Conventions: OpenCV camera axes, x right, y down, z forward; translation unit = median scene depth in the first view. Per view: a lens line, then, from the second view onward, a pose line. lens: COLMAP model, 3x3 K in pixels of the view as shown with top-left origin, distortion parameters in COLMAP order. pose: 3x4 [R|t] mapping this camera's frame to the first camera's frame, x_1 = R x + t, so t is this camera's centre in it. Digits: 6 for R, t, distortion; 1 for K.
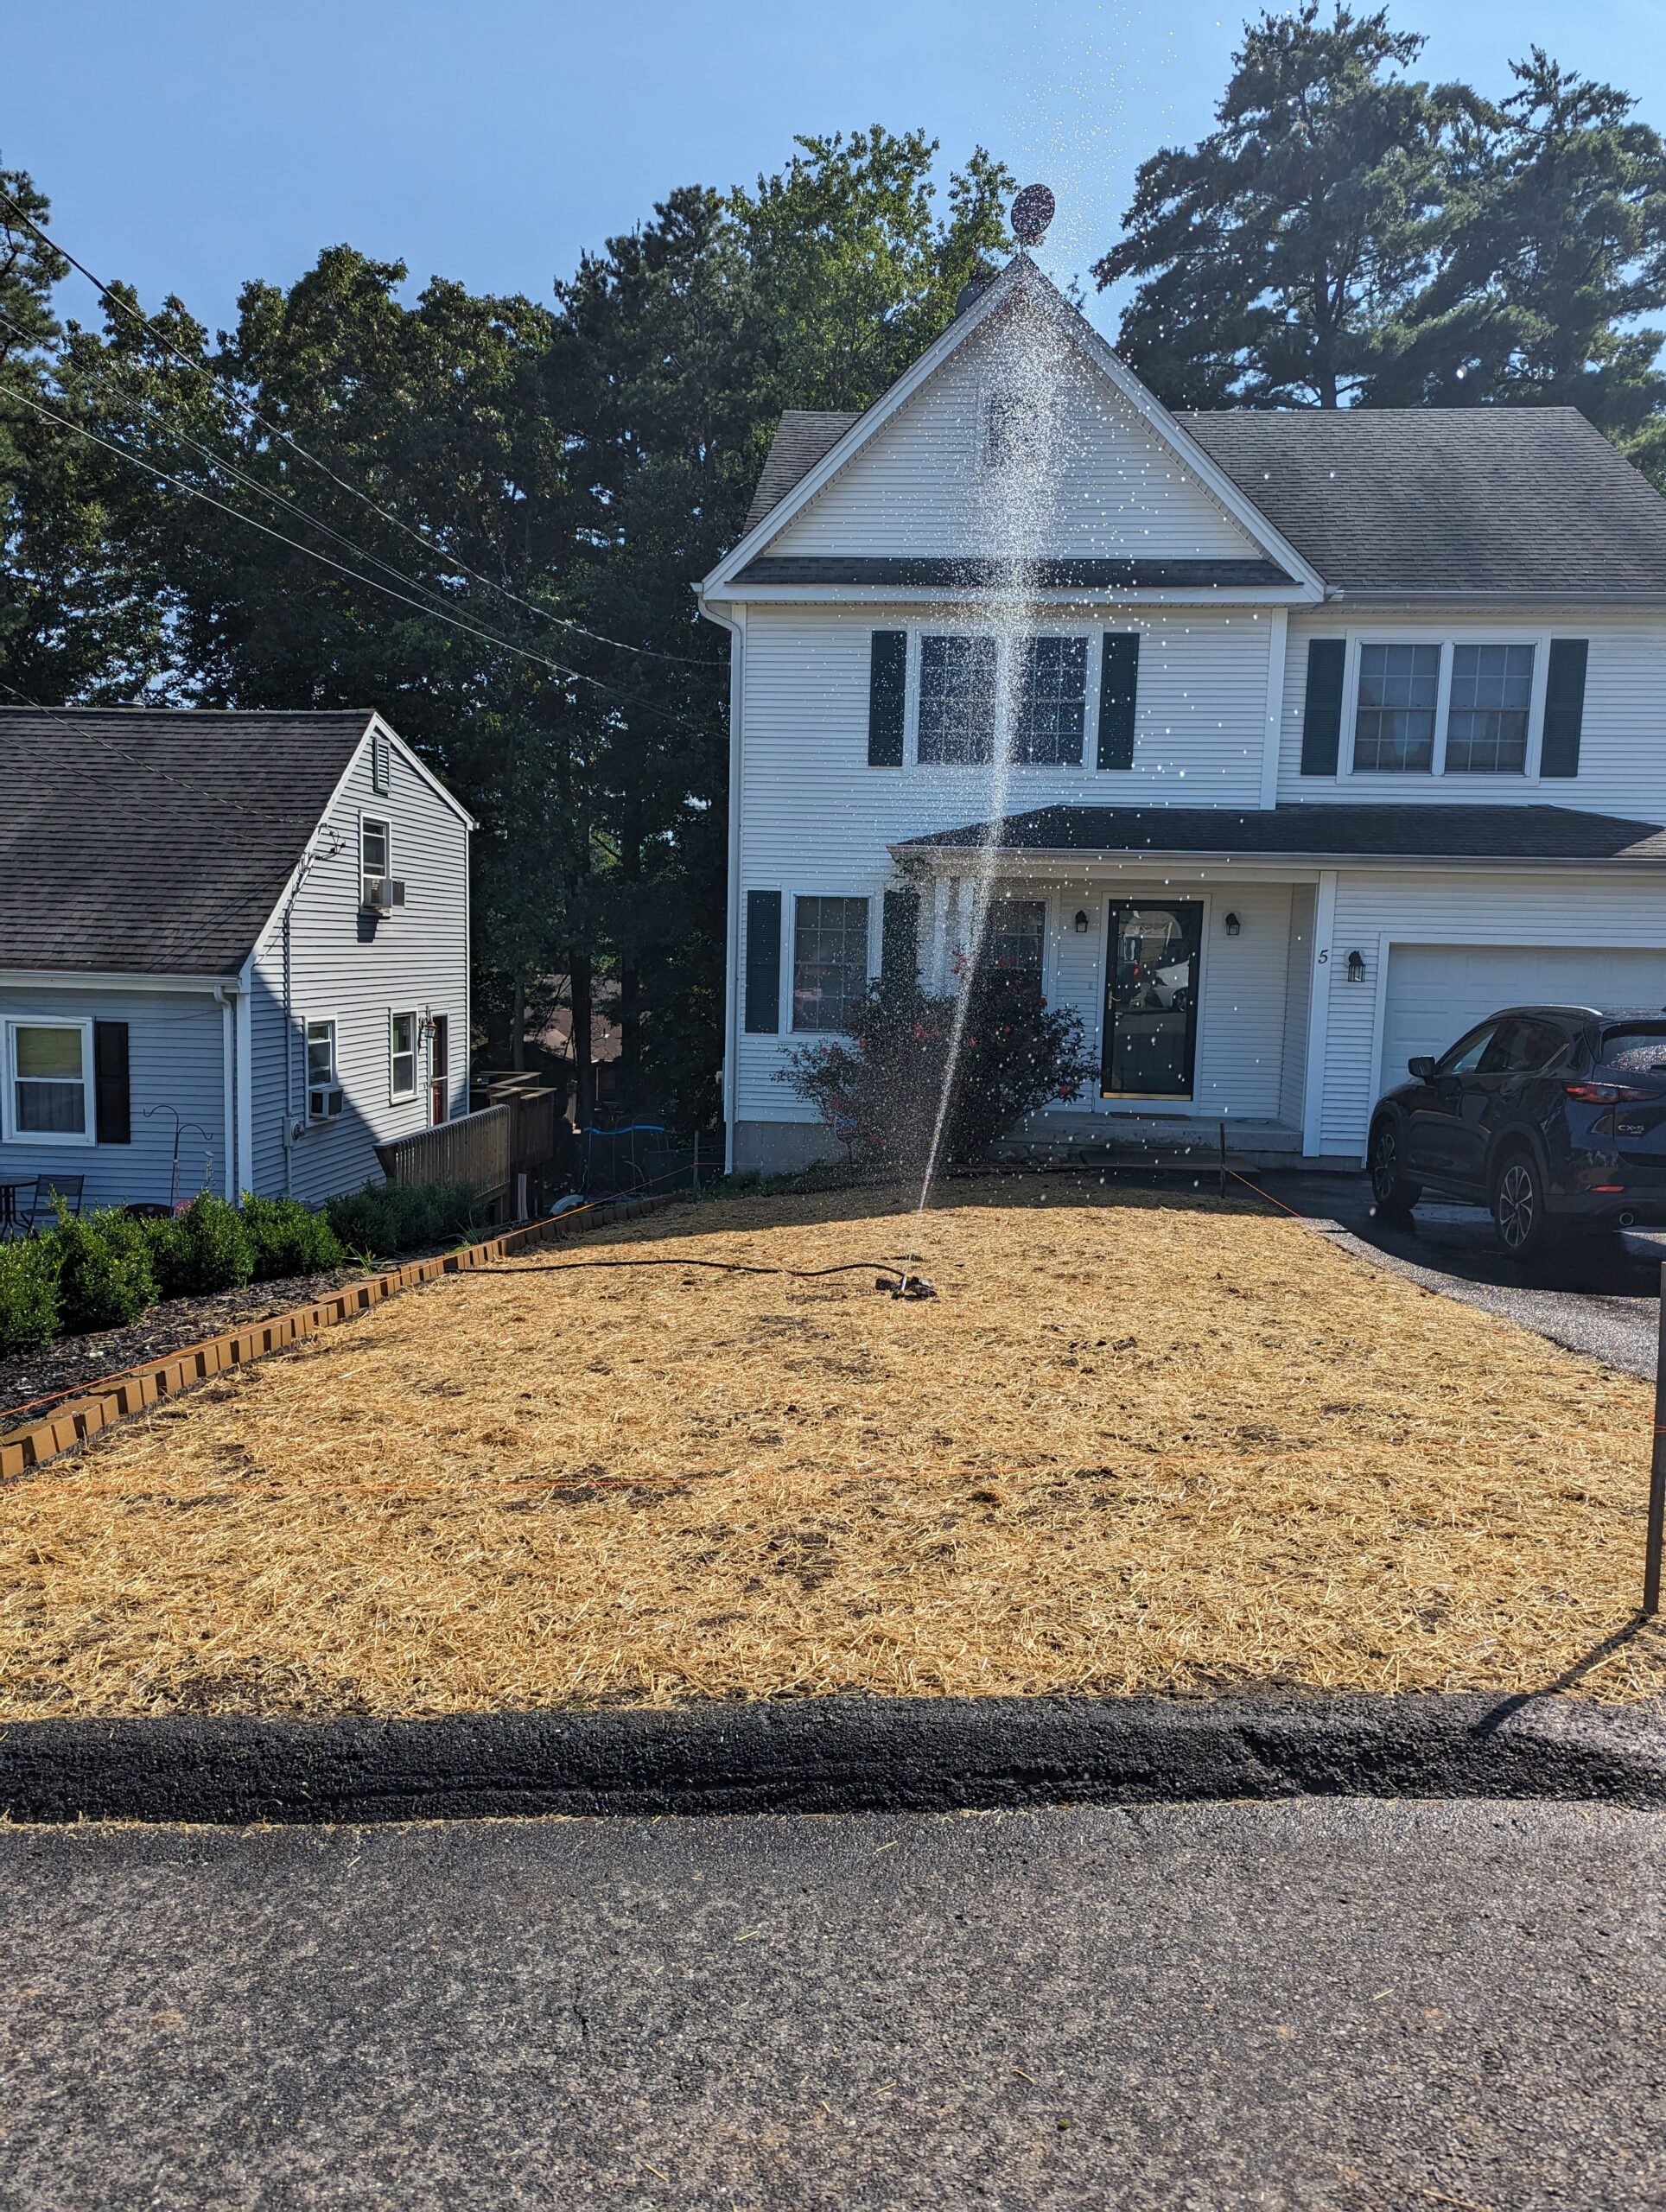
lens RADIAL K [[1566.2, 0, 828.2], [0, 1566.2, 1120.8], [0, 0, 1]] dist [0.056338, -0.034559]
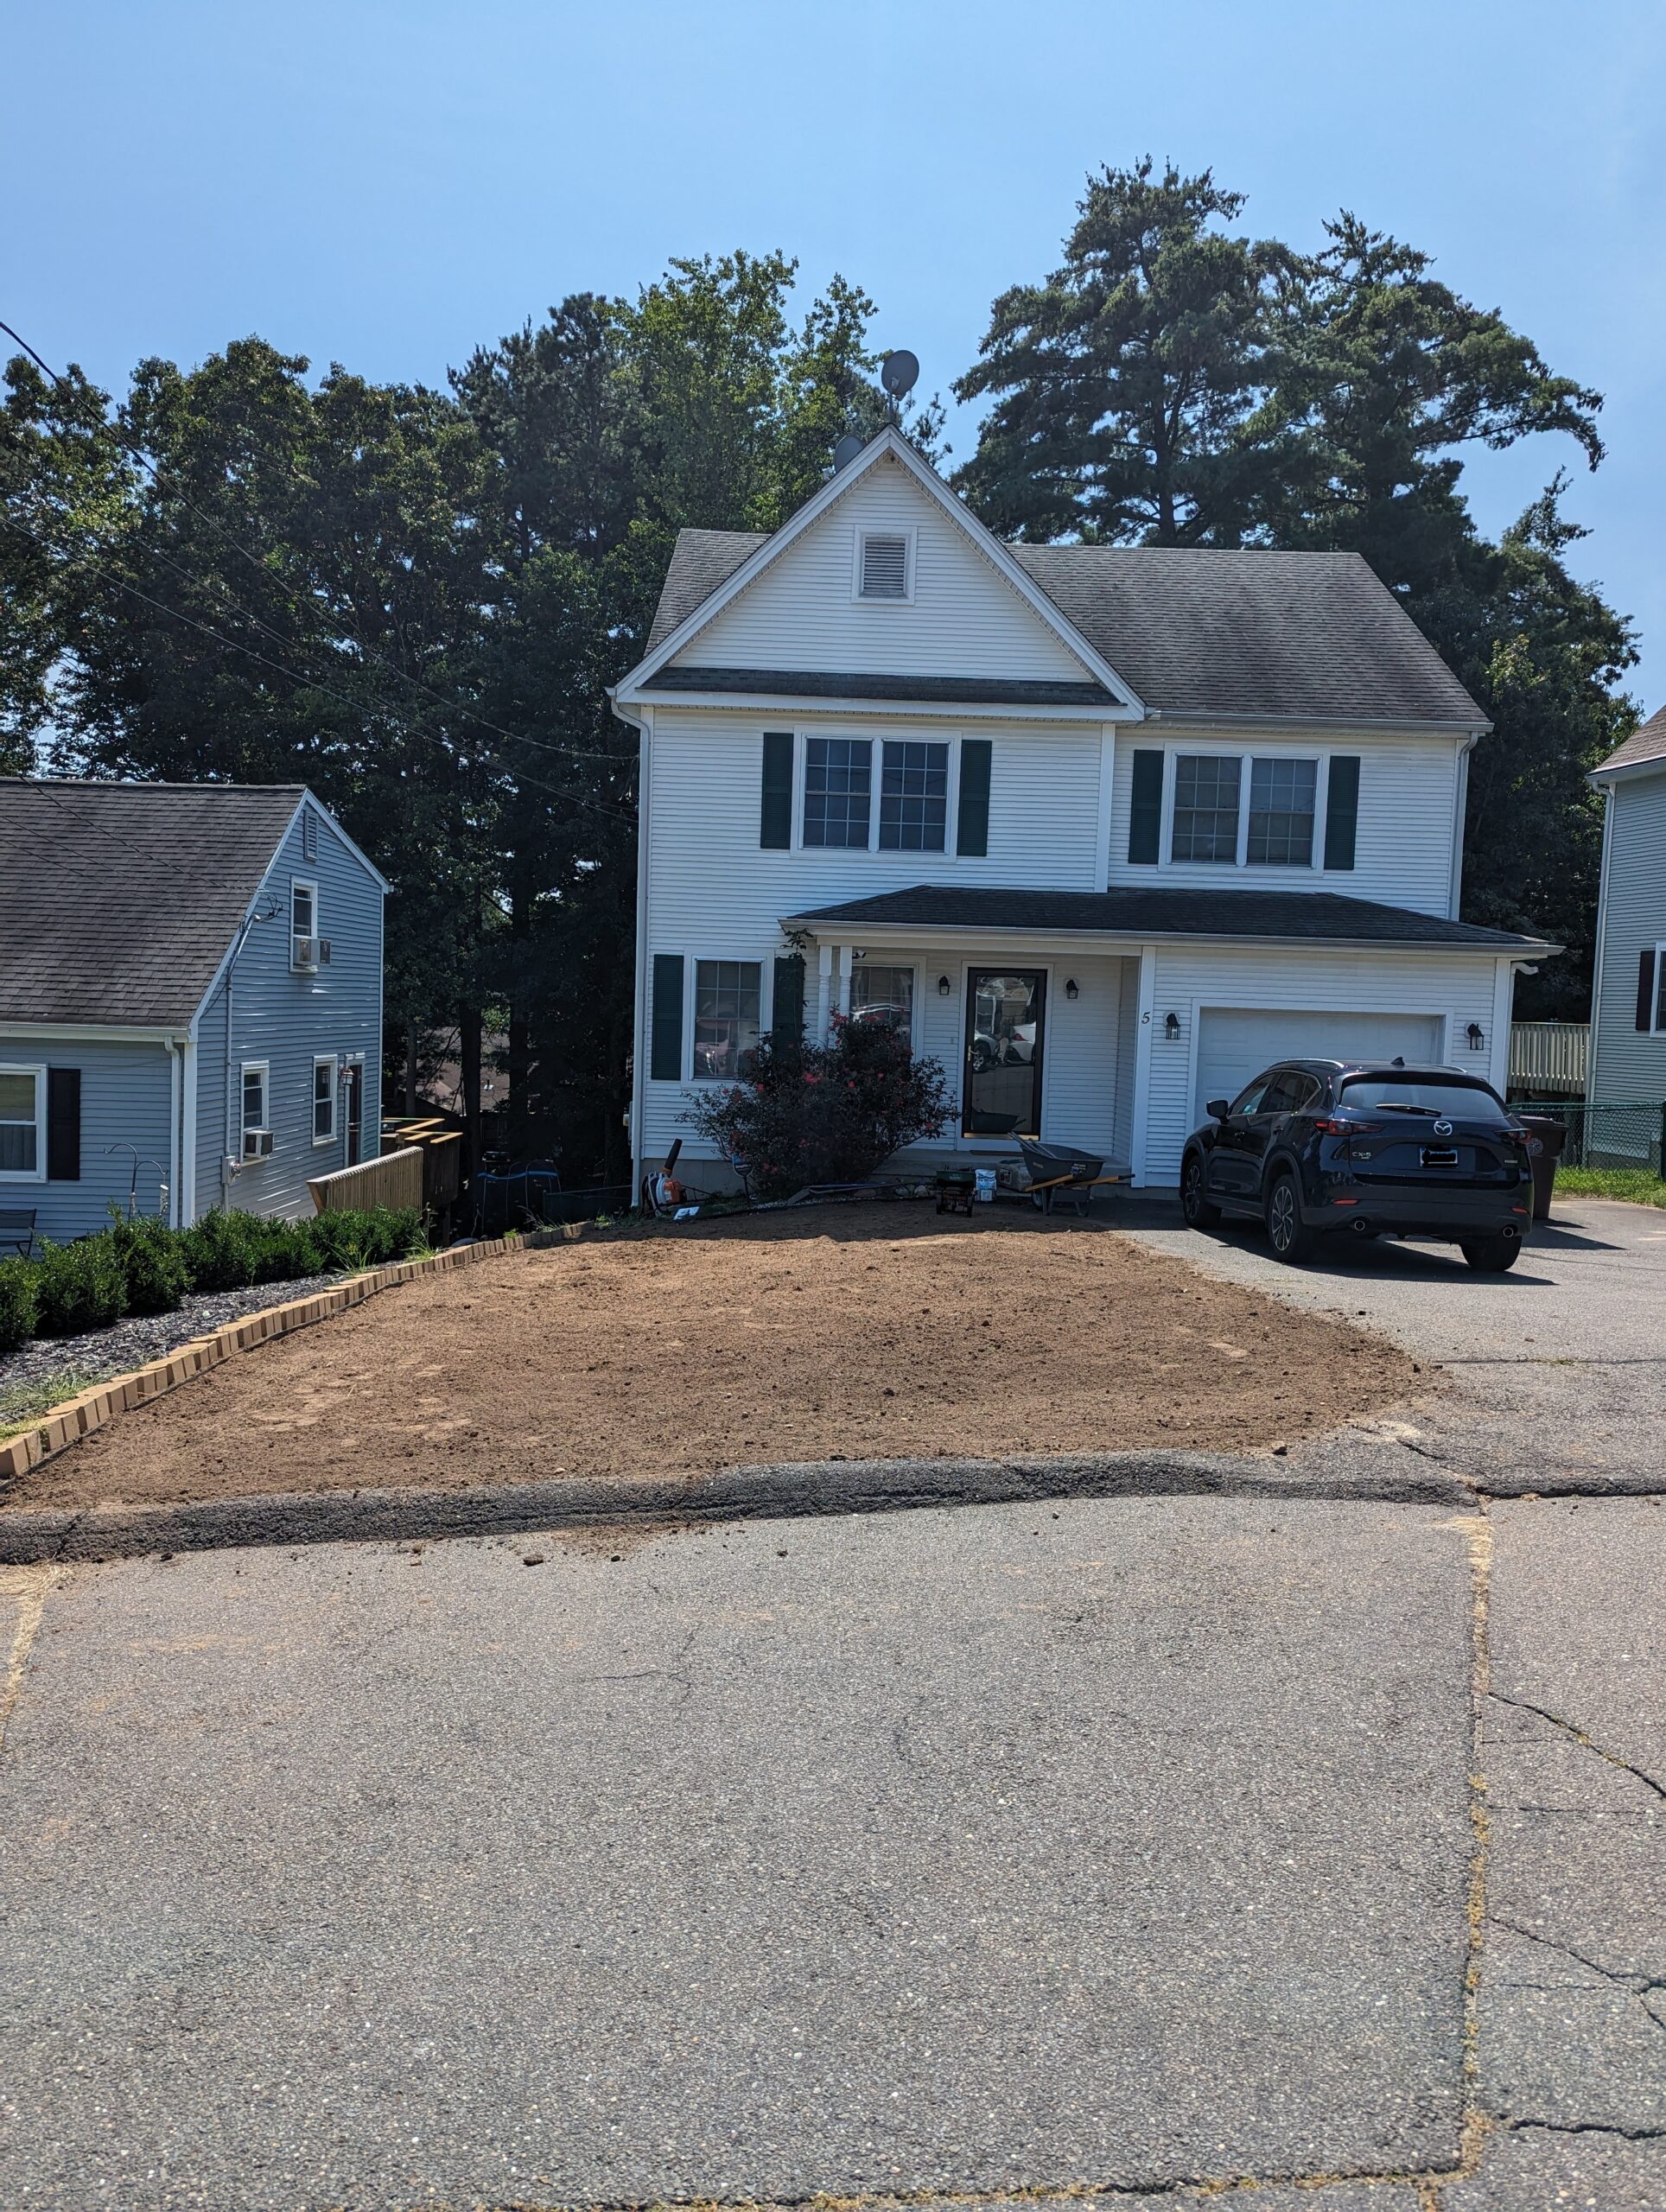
lens RADIAL K [[1566.2, 0, 852.0], [0, 1566.2, 1113.4], [0, 0, 1]] dist [0.056338, -0.034559]
pose [[0.995523, 0.002178, 0.094495, -0.015062], [0.001553, 0.999223, -0.039392, 0.012127], [-0.094508, 0.039363, 0.994746, -0.134310]]
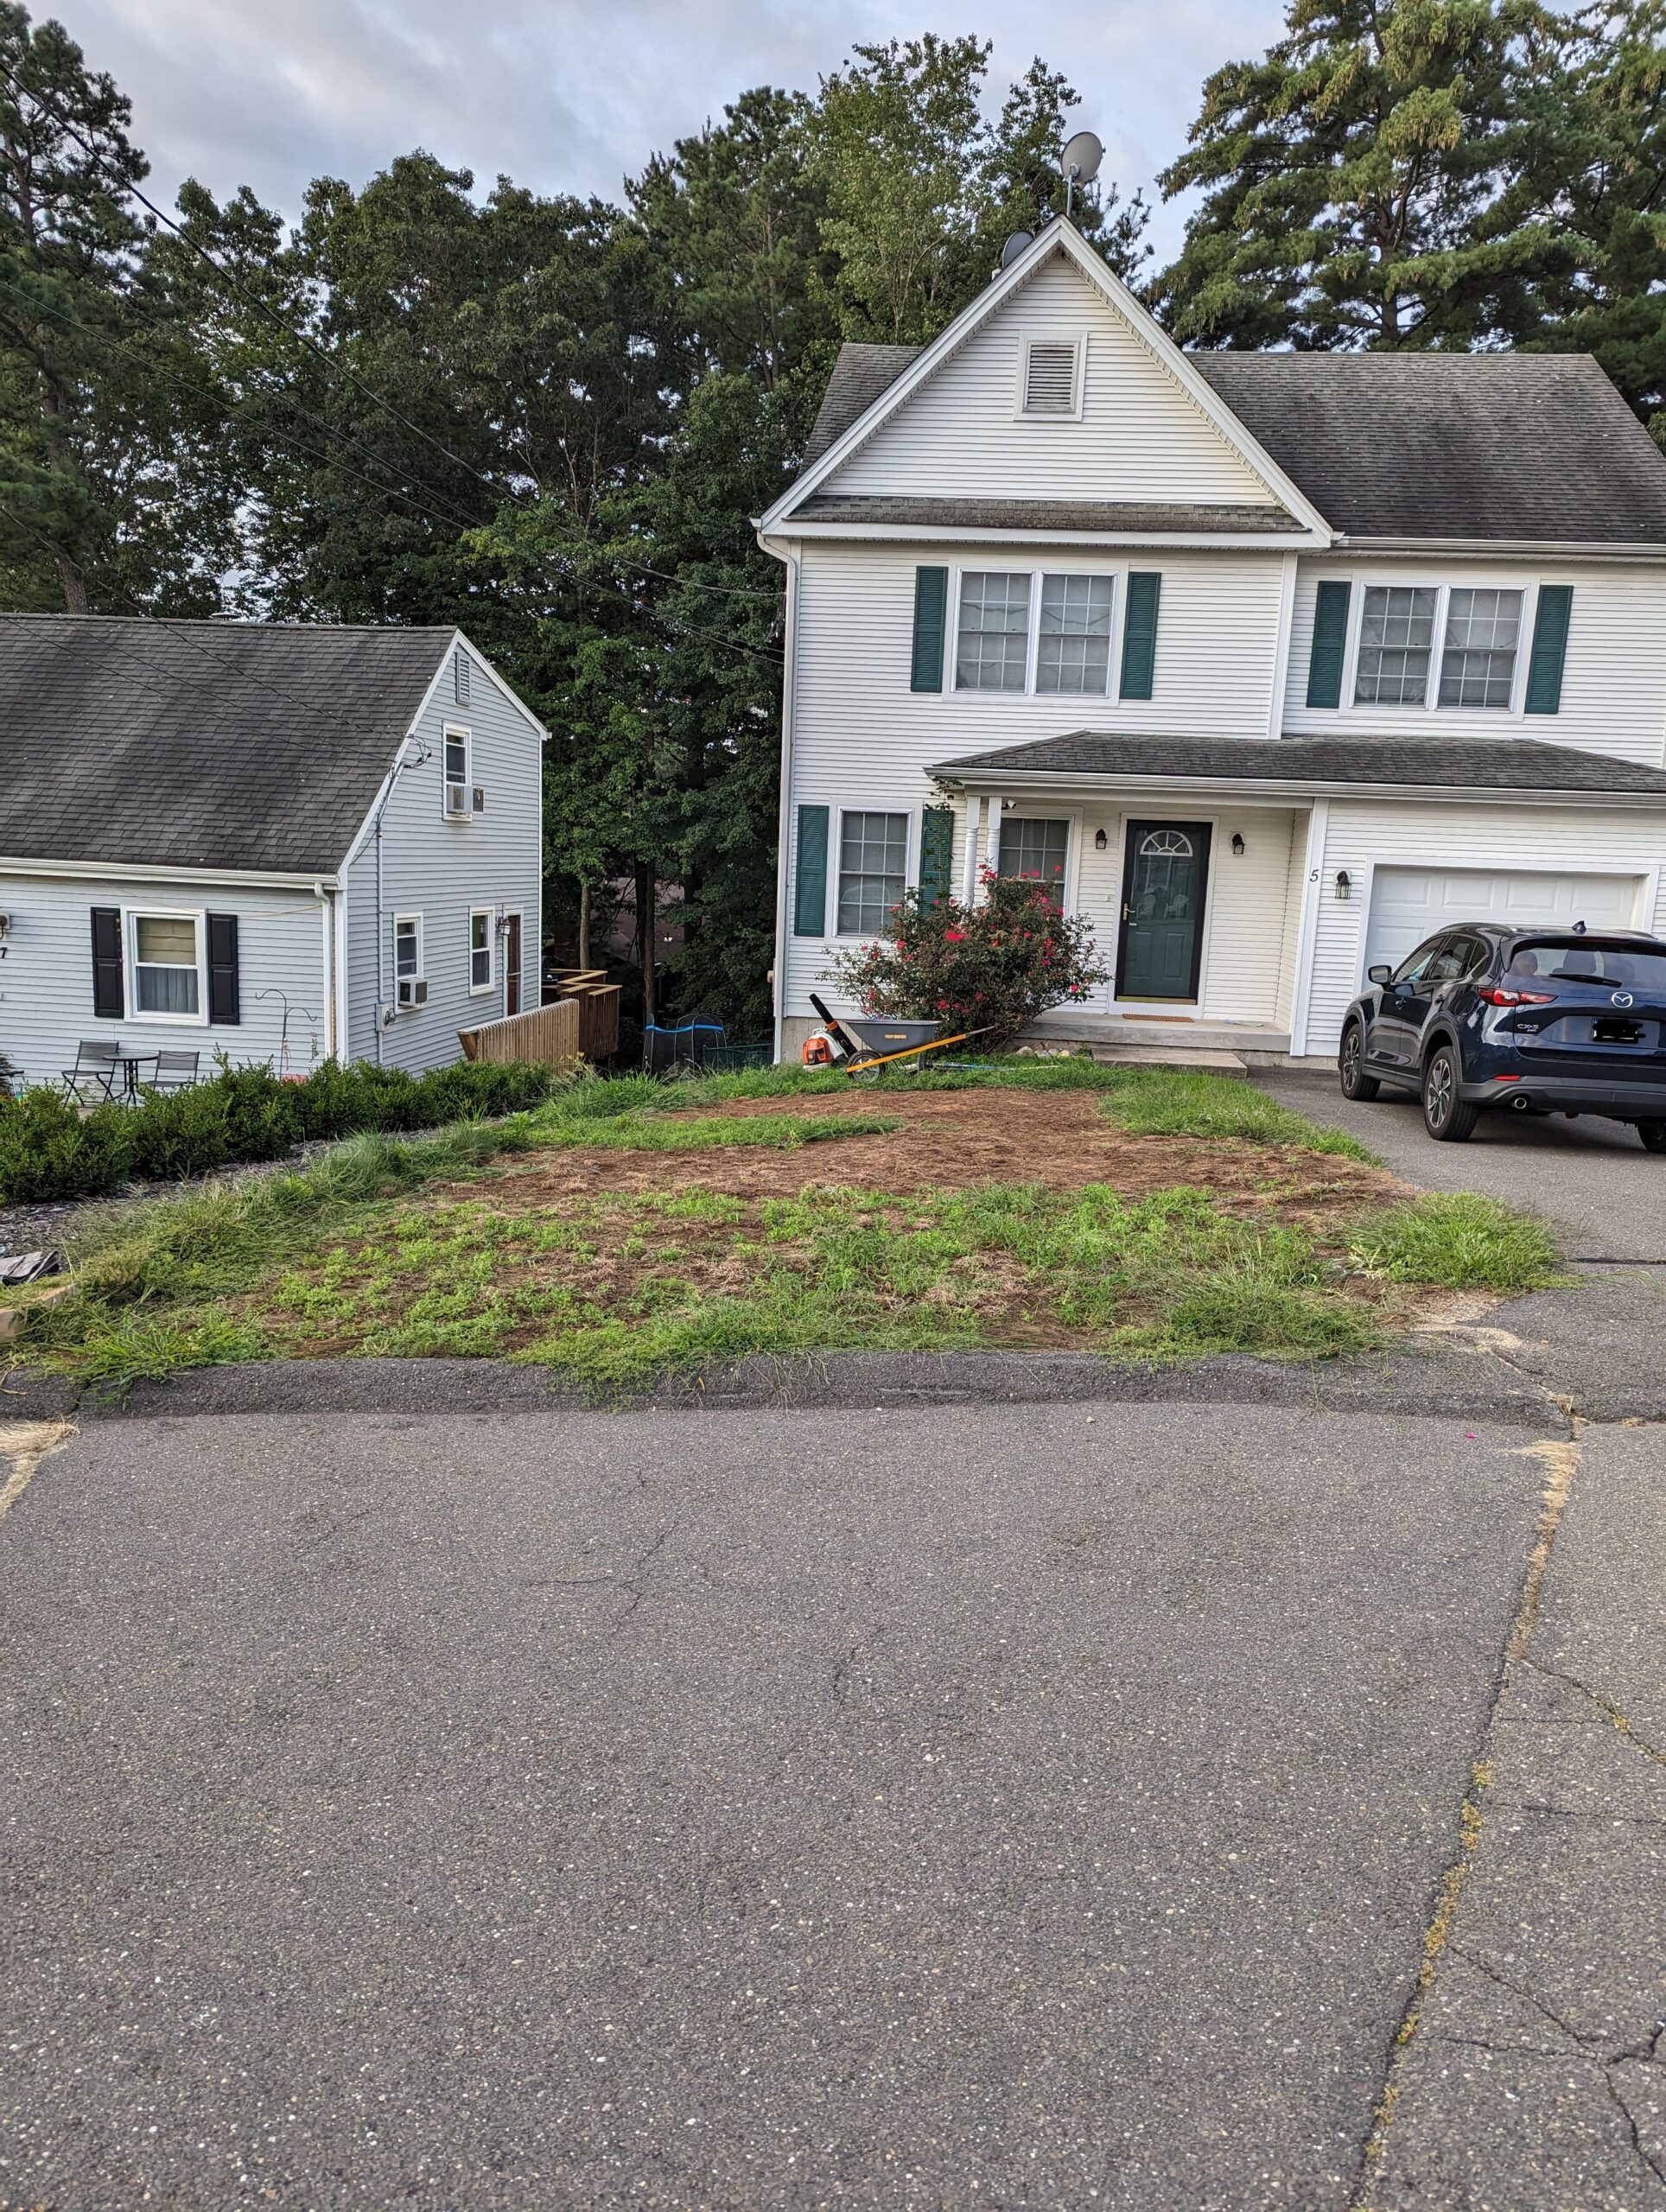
lens RADIAL K [[1566.2, 0, 886.5], [0, 1566.2, 1127.6], [0, 0, 1]] dist [0.056338, -0.034559]
pose [[0.999819, 0.018997, -0.001088, 0.015088], [-0.018894, 0.997916, 0.061699, 0.009560], [0.002258, -0.061667, 0.998094, -0.108878]]
